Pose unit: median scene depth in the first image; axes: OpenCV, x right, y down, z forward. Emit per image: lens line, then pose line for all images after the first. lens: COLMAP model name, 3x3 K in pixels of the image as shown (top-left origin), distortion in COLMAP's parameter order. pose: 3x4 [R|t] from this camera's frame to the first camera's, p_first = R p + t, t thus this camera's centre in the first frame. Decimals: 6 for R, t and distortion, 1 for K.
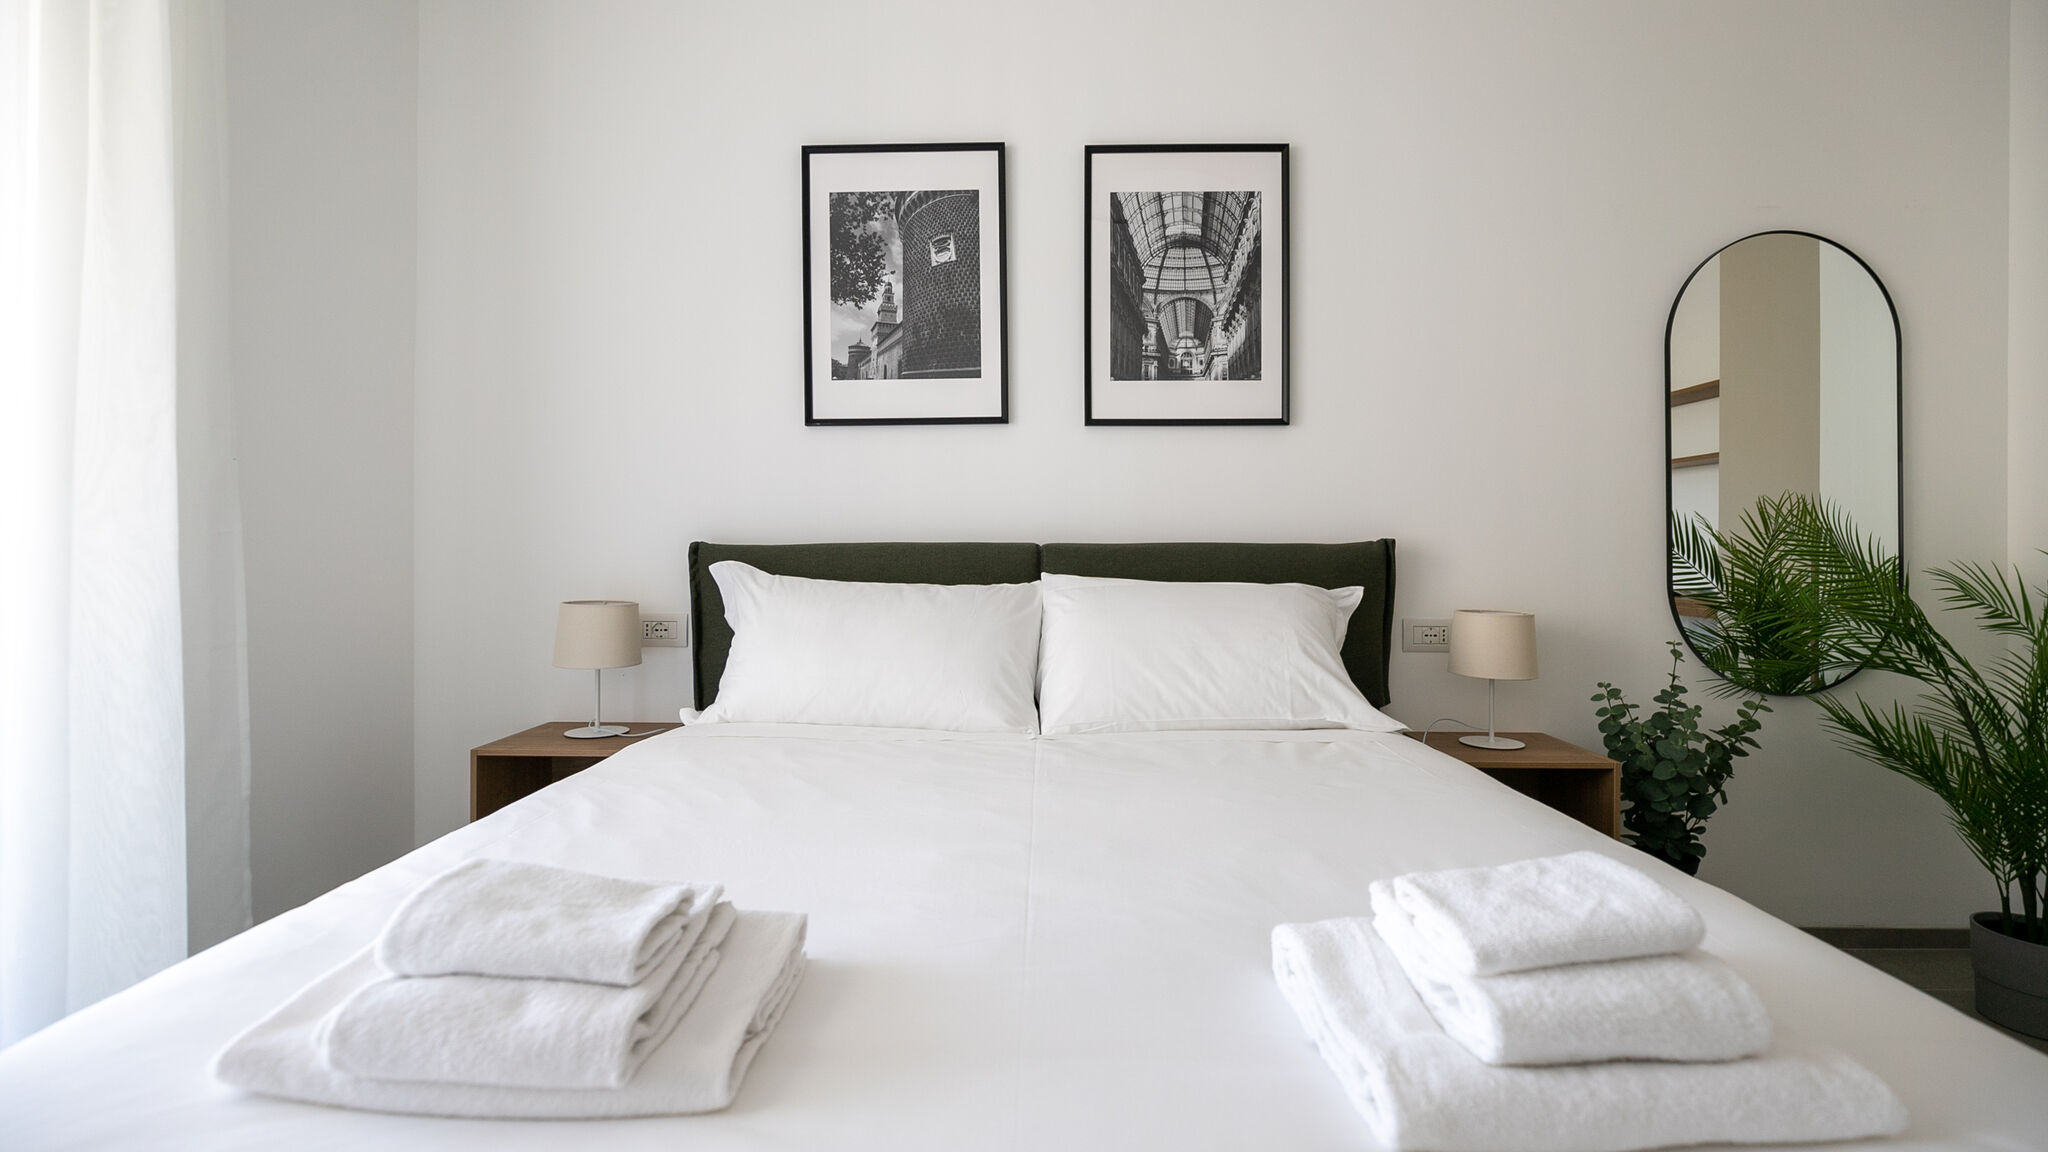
lens RADIAL K [[1026.4, 0, 1027.3], [0, 1026.4, 530.2], [0, 0, 1]] dist [-0.007310, -0.001810]
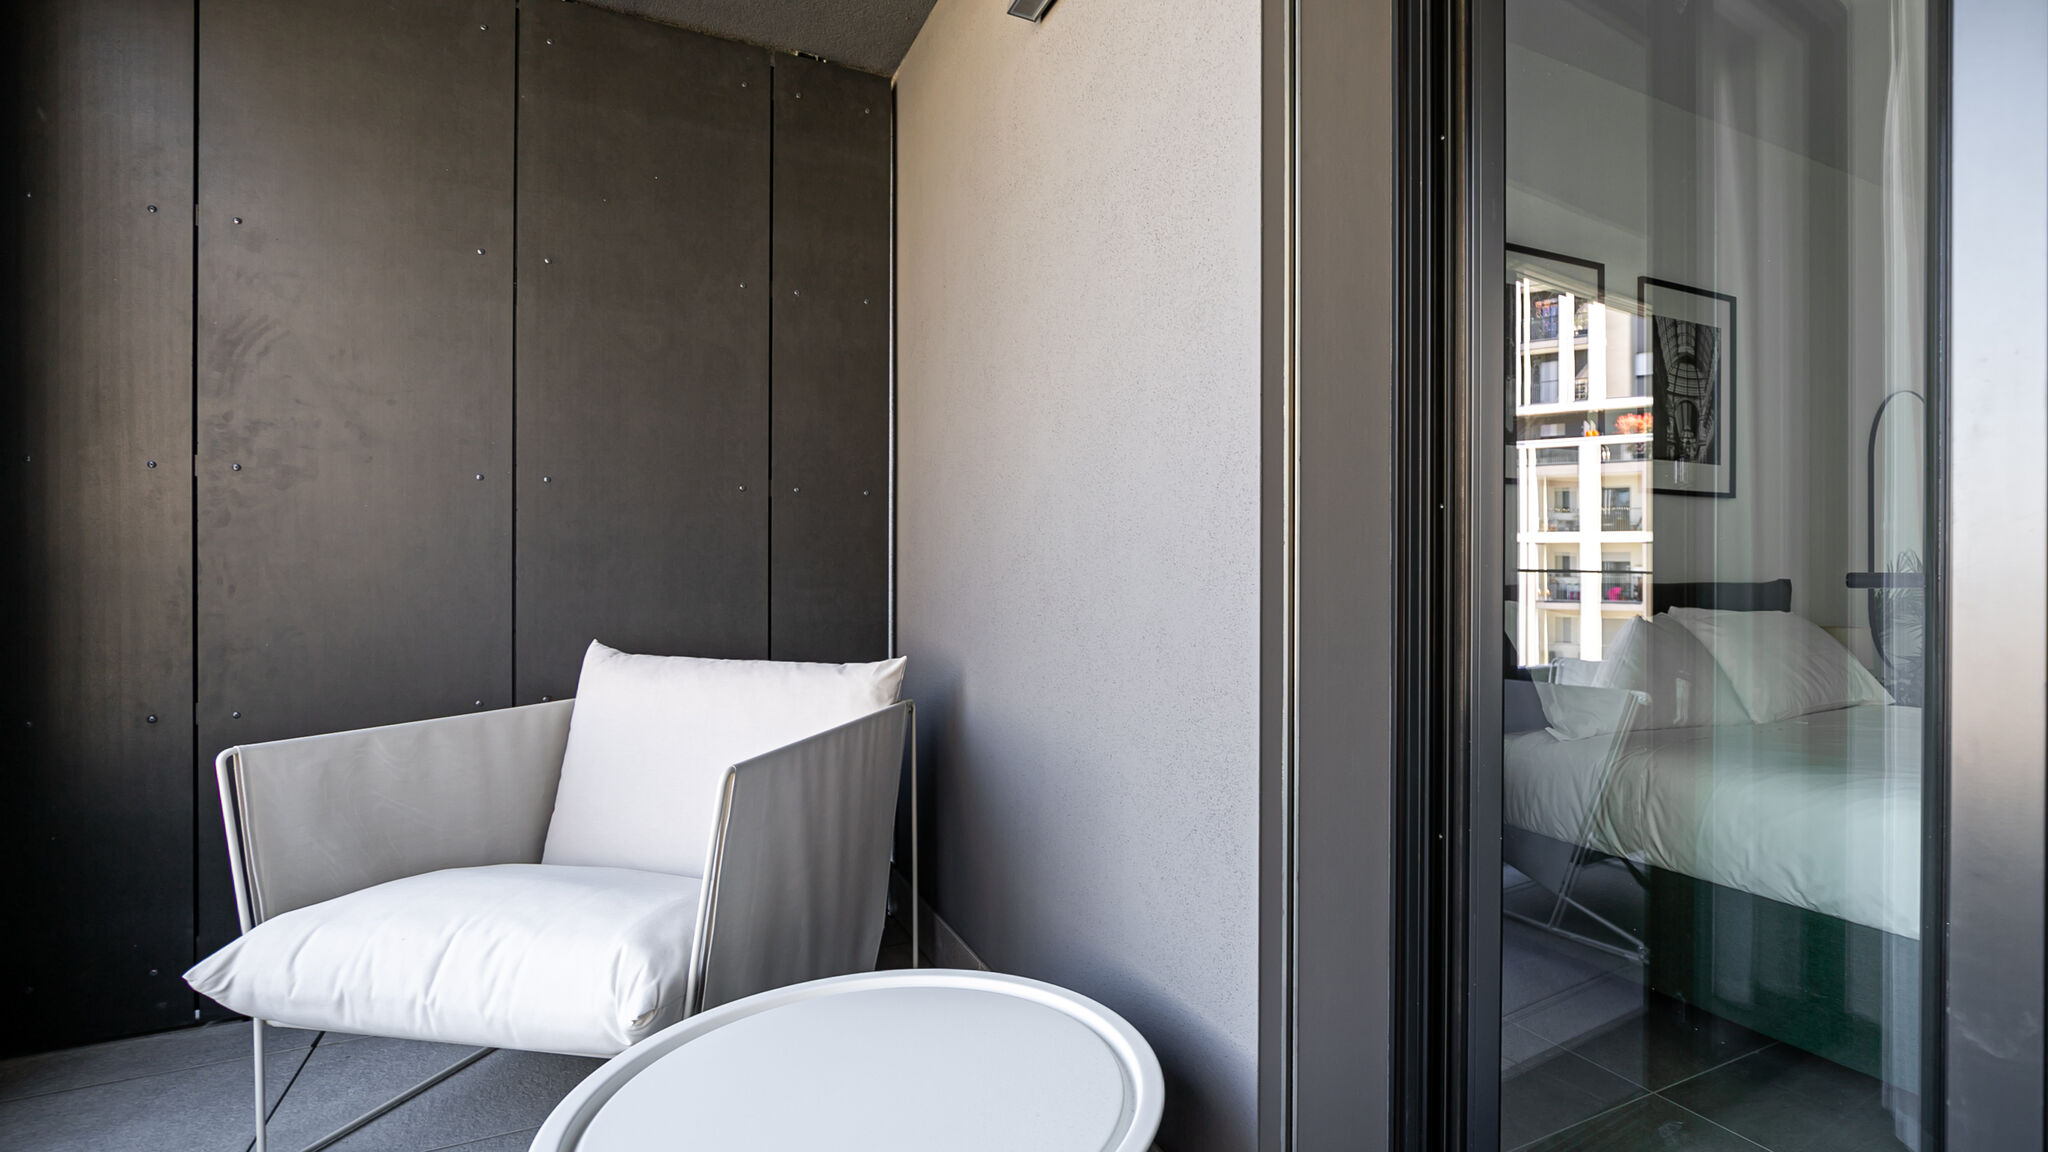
lens RADIAL K [[950.7, 0, 1118.2], [0, 950.7, 595.4], [0, 0, 1]] dist [-0.017012, 0.003142]
pose [[0.885293, -0.009802, 0.464930, -1.086038], [0.002962, 0.999876, 0.015440, 0.007558], [-0.465024, -0.012292, 0.885213, 0.246623]]
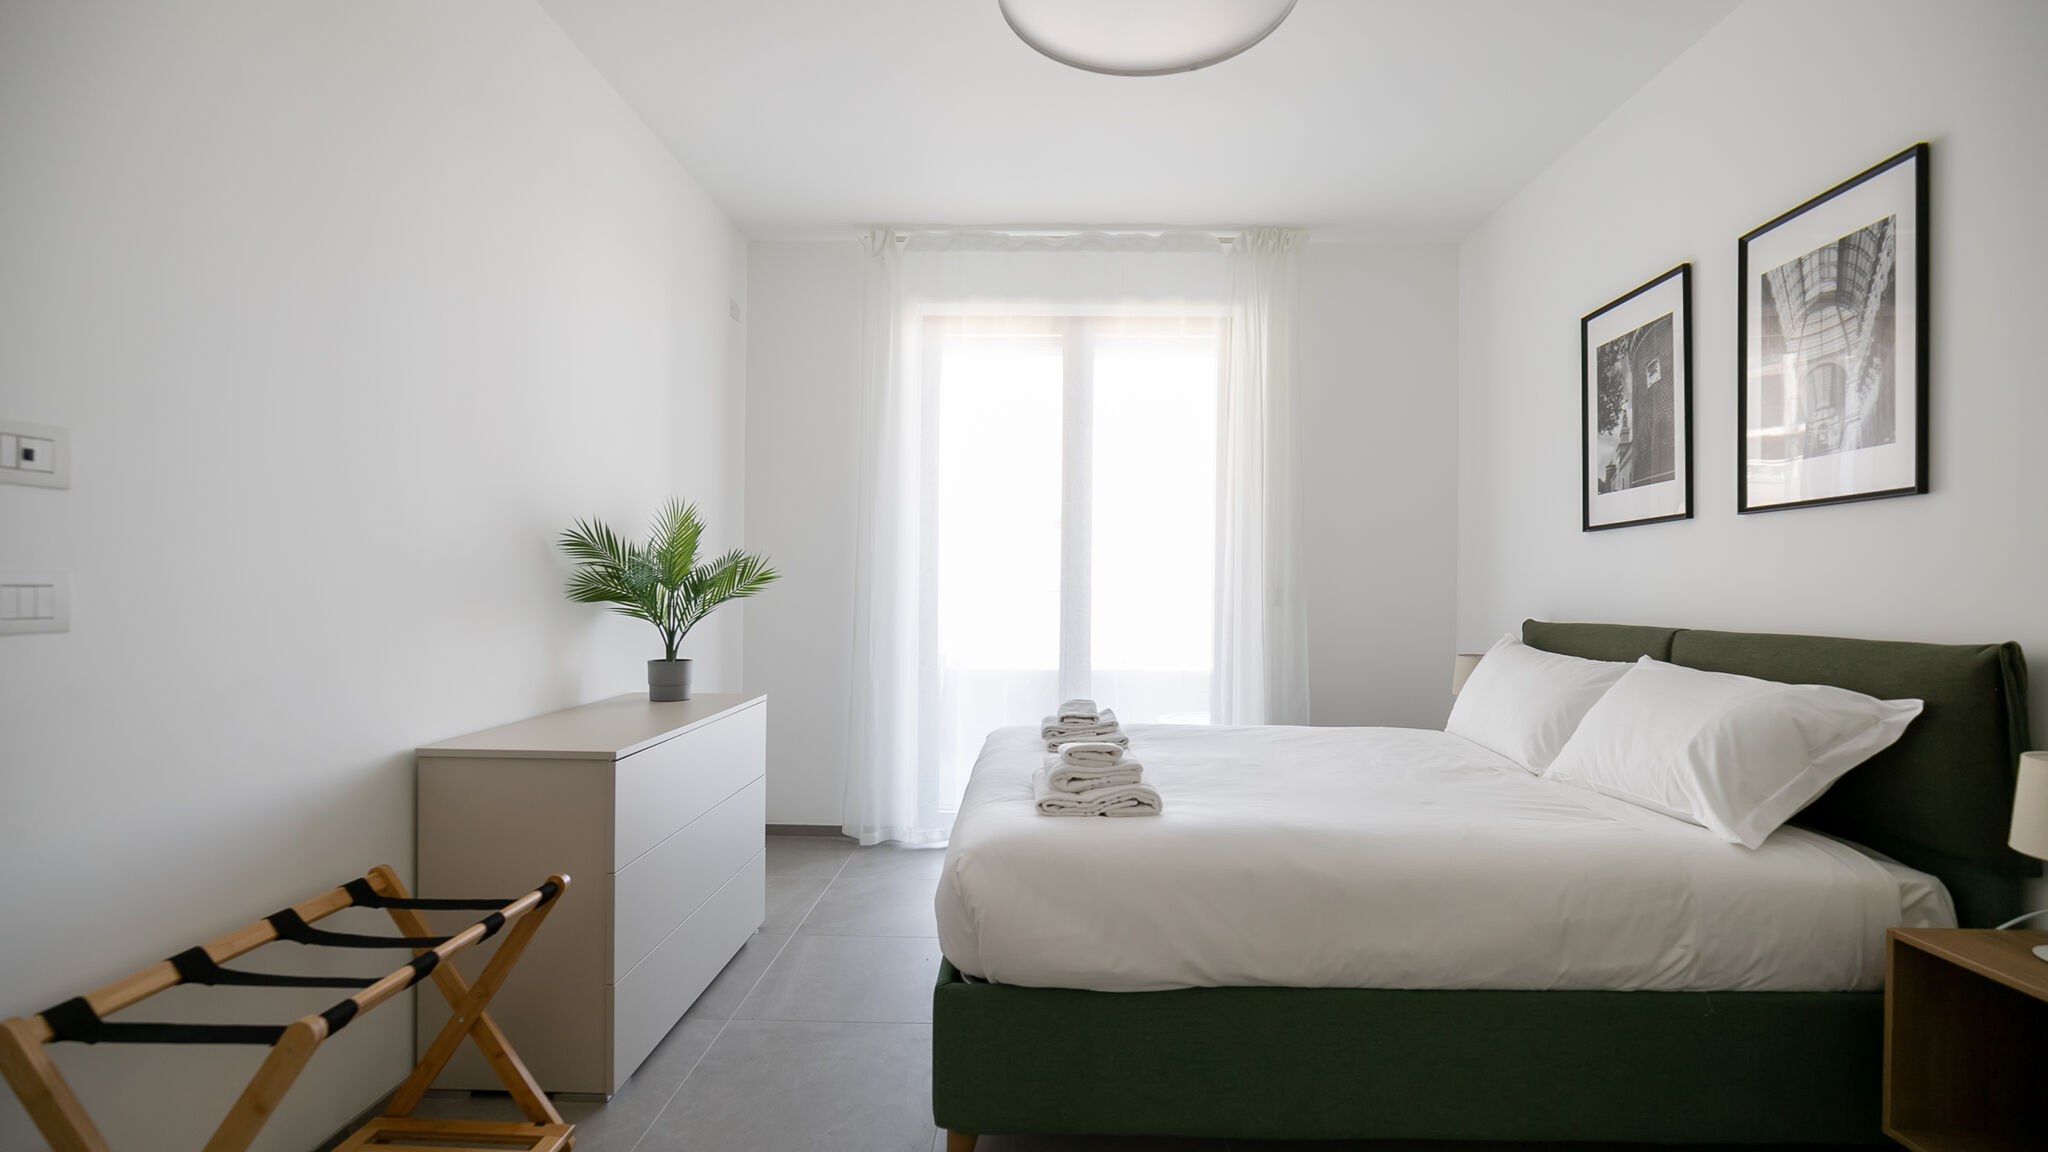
lens RADIAL K [[950.7, 0, 1021.5], [0, 950.7, 591.4], [0, 0, 1]] dist [-0.017012, 0.003142]
pose [[-0.025730, -0.000371, -0.999669, 0.999761], [-0.006628, 0.999978, -0.000200, -0.021762], [0.999647, 0.006620, -0.025732, 0.317684]]
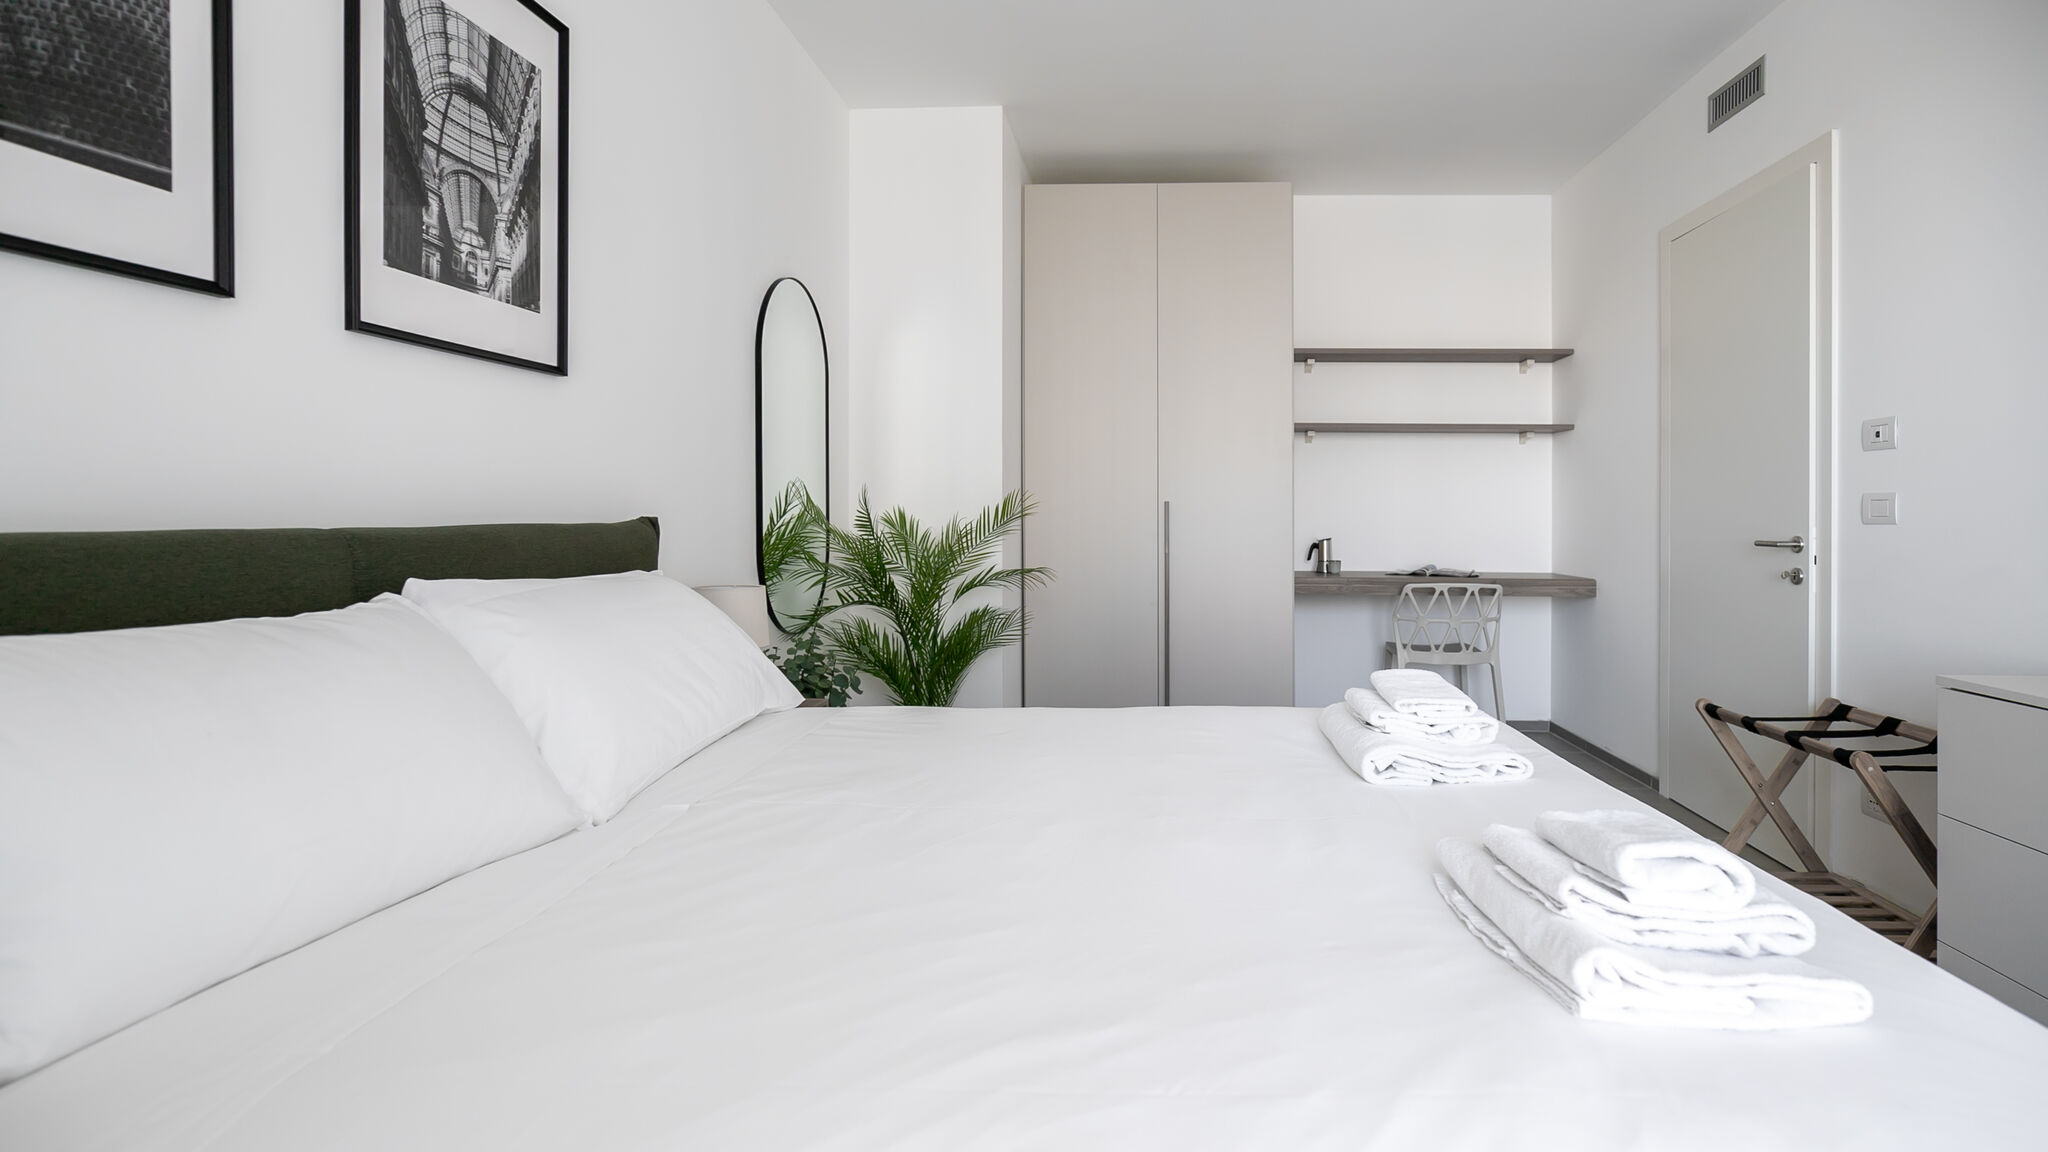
lens RADIAL K [[950.7, 0, 1121.3], [0, 950.7, 530.3], [0, 0, 1]] dist [-0.017012, 0.003142]
pose [[0.030673, -0.021110, 0.999307, -0.480405], [-0.011726, 0.999701, 0.021478, -0.001849], [-0.999461, -0.012377, 0.030416, 0.532902]]
